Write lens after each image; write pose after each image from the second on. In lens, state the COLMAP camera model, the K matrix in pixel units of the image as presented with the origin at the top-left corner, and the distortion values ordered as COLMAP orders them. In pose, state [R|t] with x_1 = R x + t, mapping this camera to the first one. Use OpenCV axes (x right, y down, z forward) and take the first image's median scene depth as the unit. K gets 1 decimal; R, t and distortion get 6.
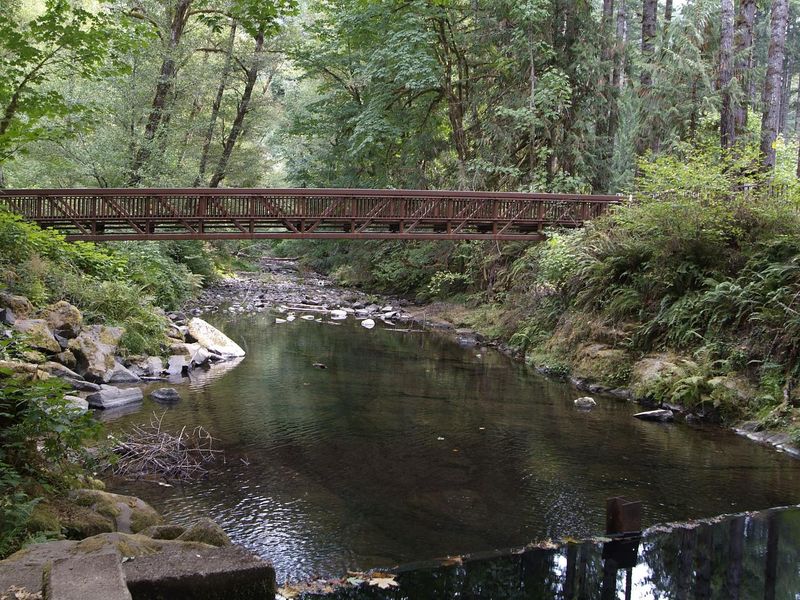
lens RADIAL K [[856.0, 0, 400.0], [0, 856.0, 300.0], [0, 0, 1]] dist [-0.004997, -0.006903]
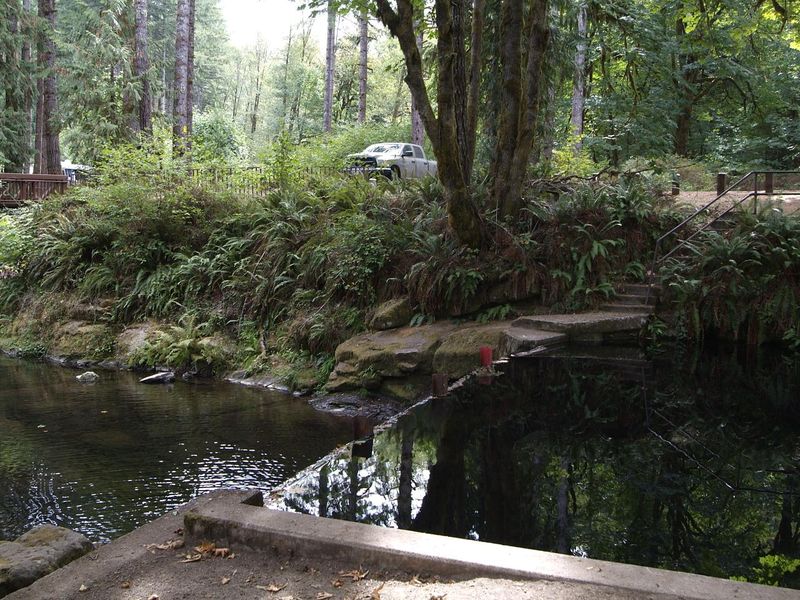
lens RADIAL K [[856.0, 0, 400.0], [0, 856.0, 300.0], [0, 0, 1]] dist [-0.004997, -0.006903]
pose [[0.751357, -0.091274, 0.653553, -0.168691], [0.065419, 0.995812, 0.063865, -0.016999], [-0.656645, -0.005230, 0.754181, -0.053116]]
